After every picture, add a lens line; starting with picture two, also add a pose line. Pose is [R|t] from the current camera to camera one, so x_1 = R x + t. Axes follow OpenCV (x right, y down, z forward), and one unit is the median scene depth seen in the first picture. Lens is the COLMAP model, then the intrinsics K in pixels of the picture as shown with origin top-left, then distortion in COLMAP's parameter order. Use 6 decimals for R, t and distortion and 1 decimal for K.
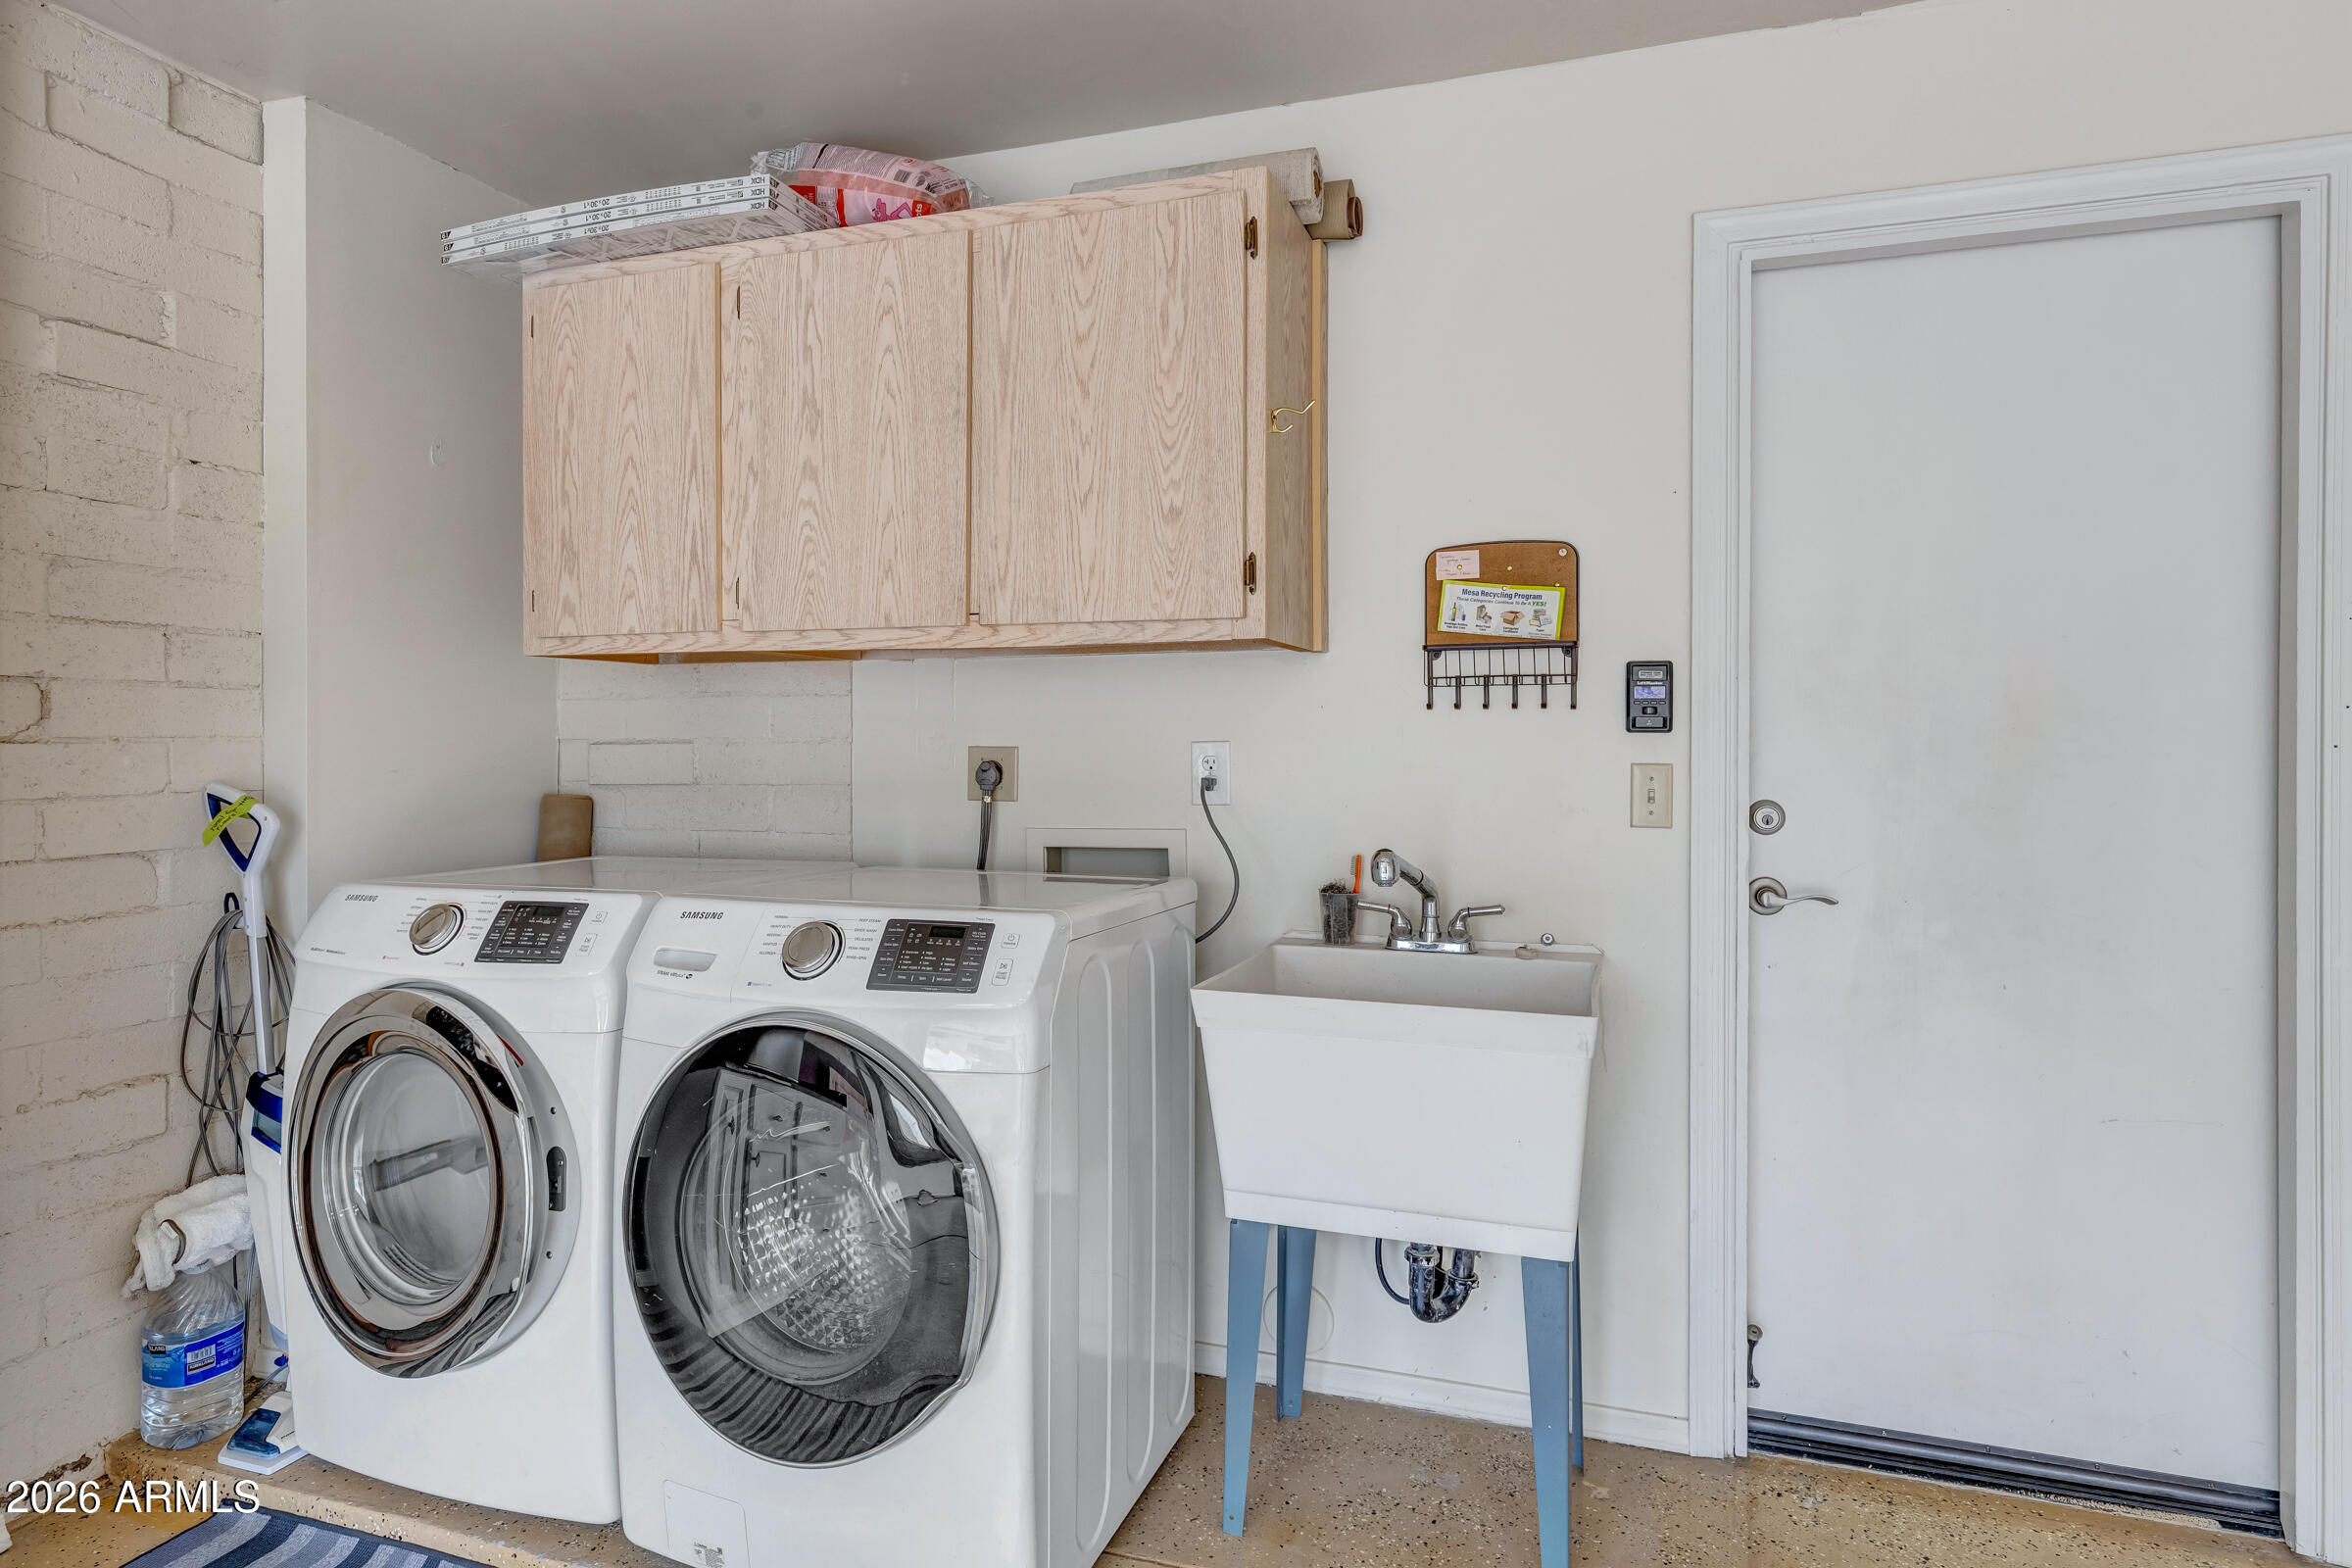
lens RADIAL K [[1362.1, 0, 1177.1], [0, 1362.1, 748.7], [0, 0, 1]] dist [0.000253, -0.000307]
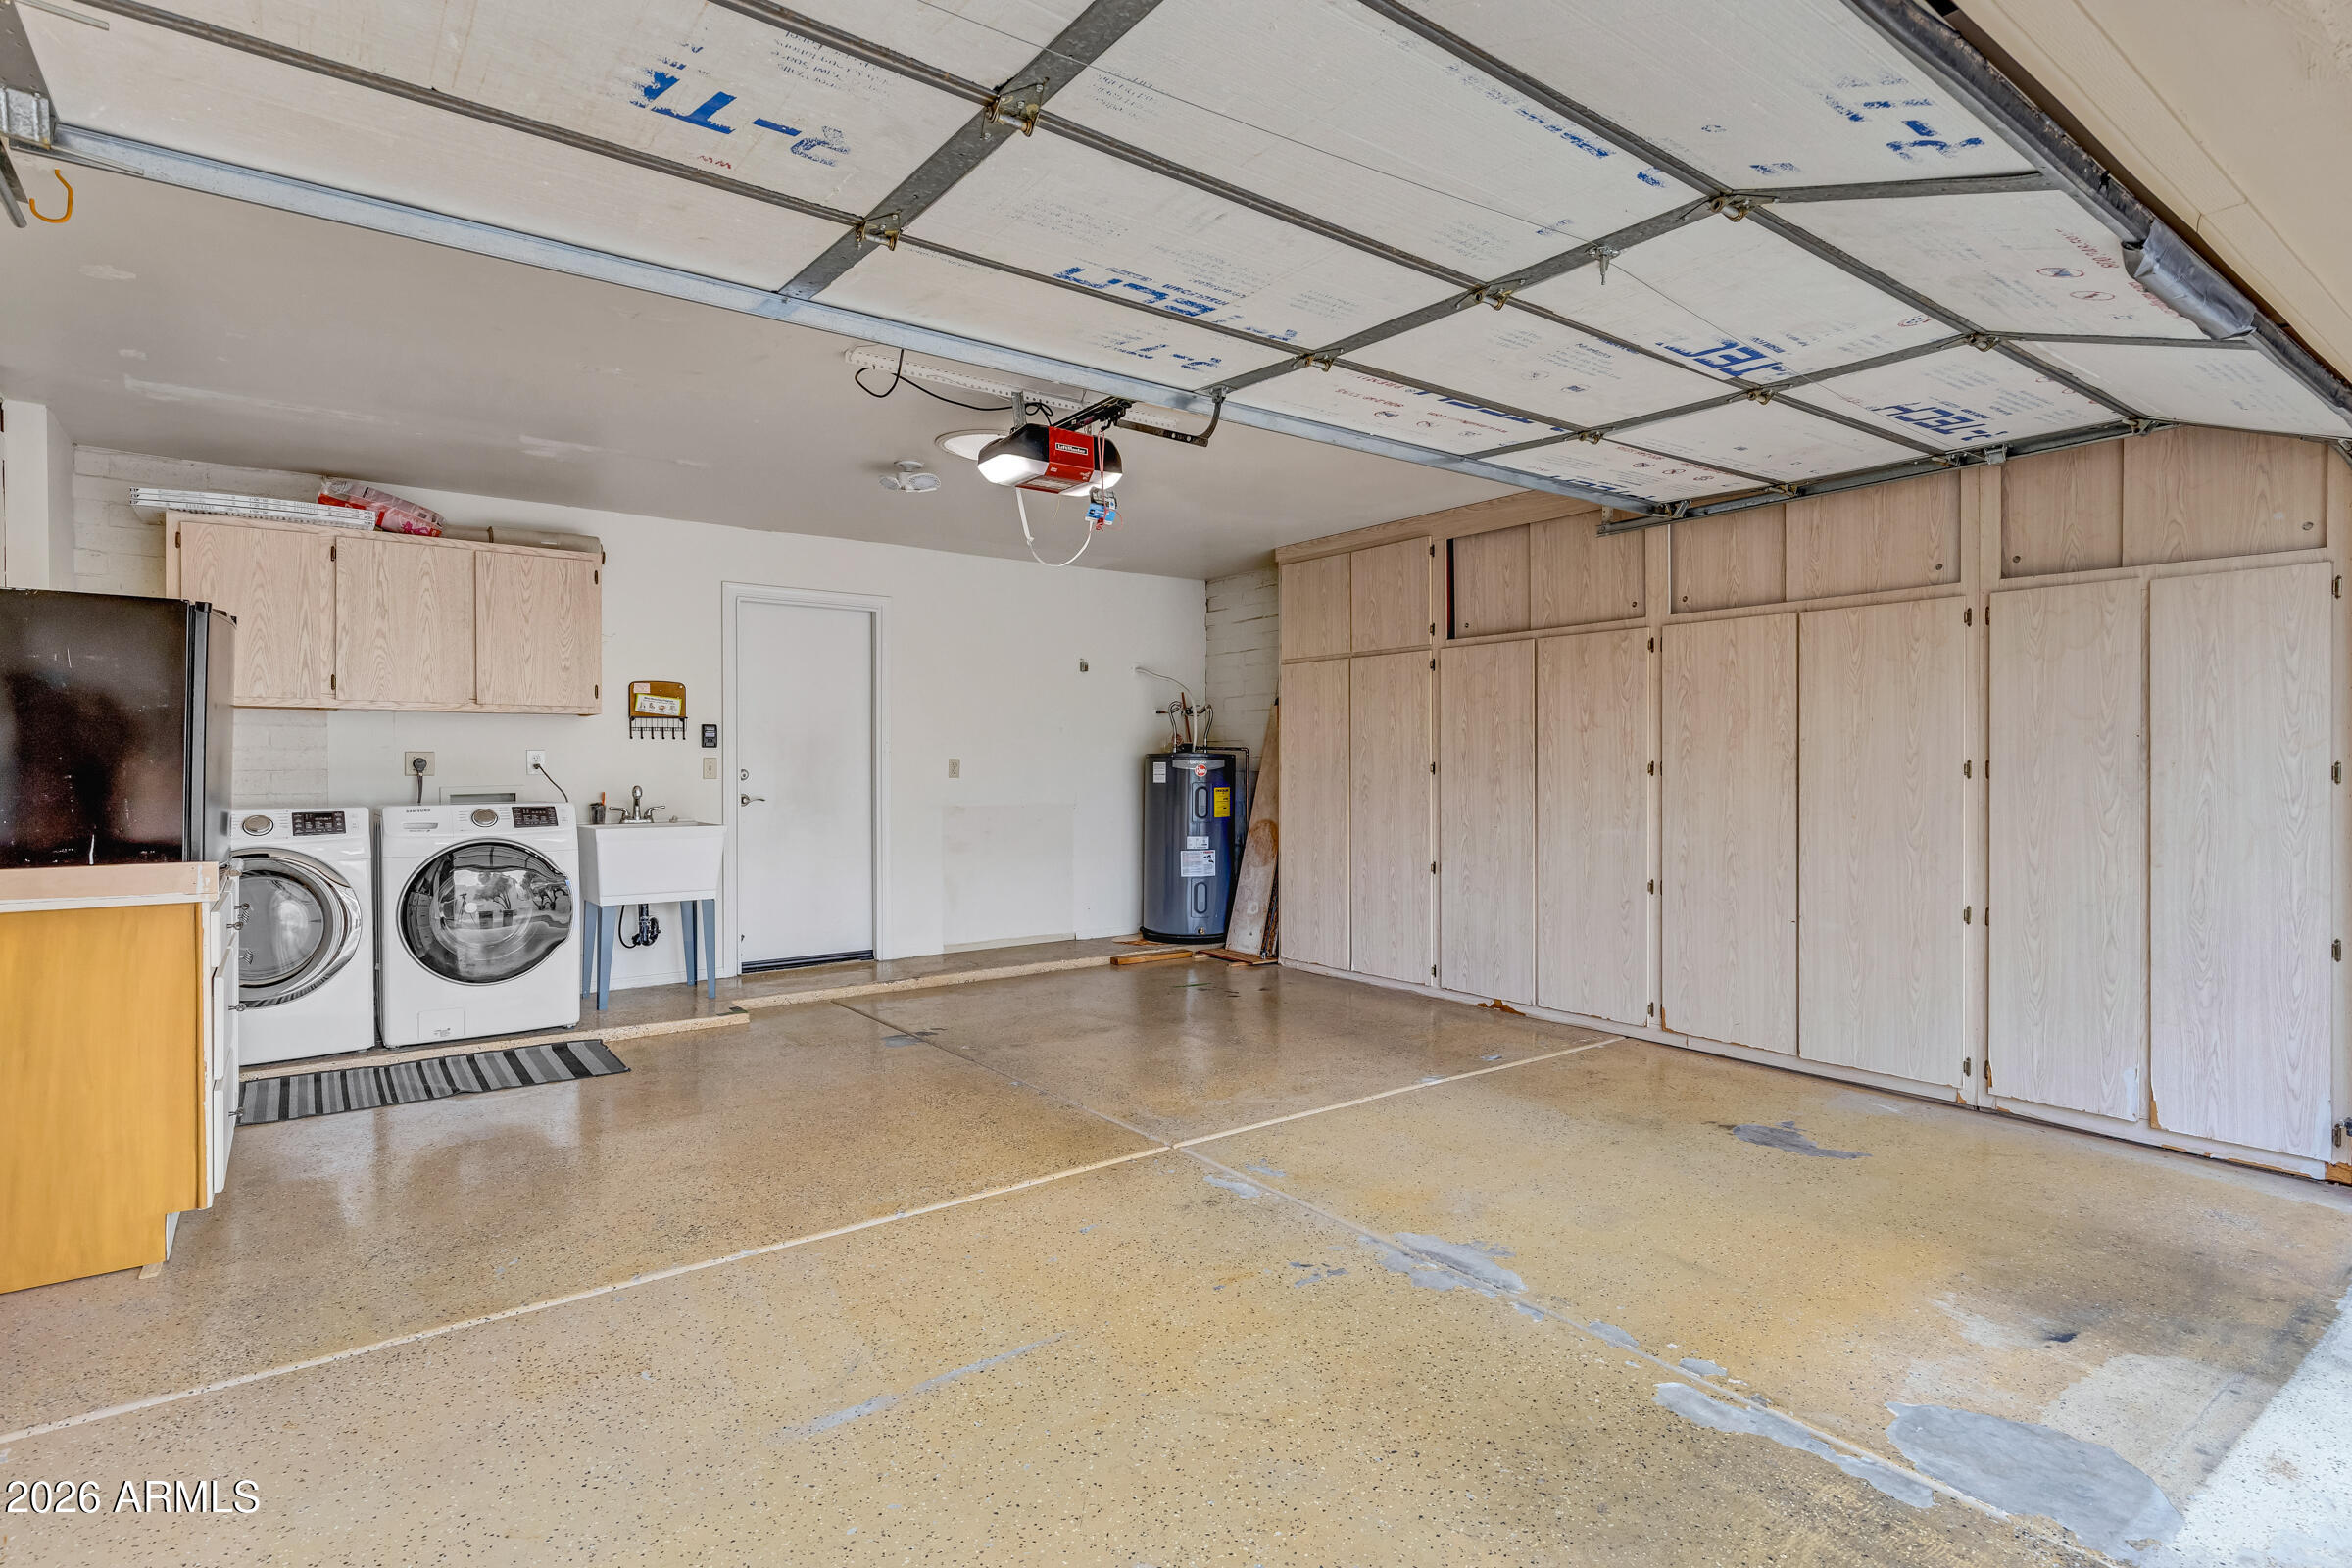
lens RADIAL K [[1142.6, 0, 1183.3], [0, 1142.6, 763.8], [0, 0, 1]] dist [0.000480, 0.000012]
pose [[0.559319, -0.001923, 0.828951, -1.161245], [0.007181, 0.999971, -0.002526, 0.037471], [-0.828922, 0.007365, 0.559316, -1.291058]]
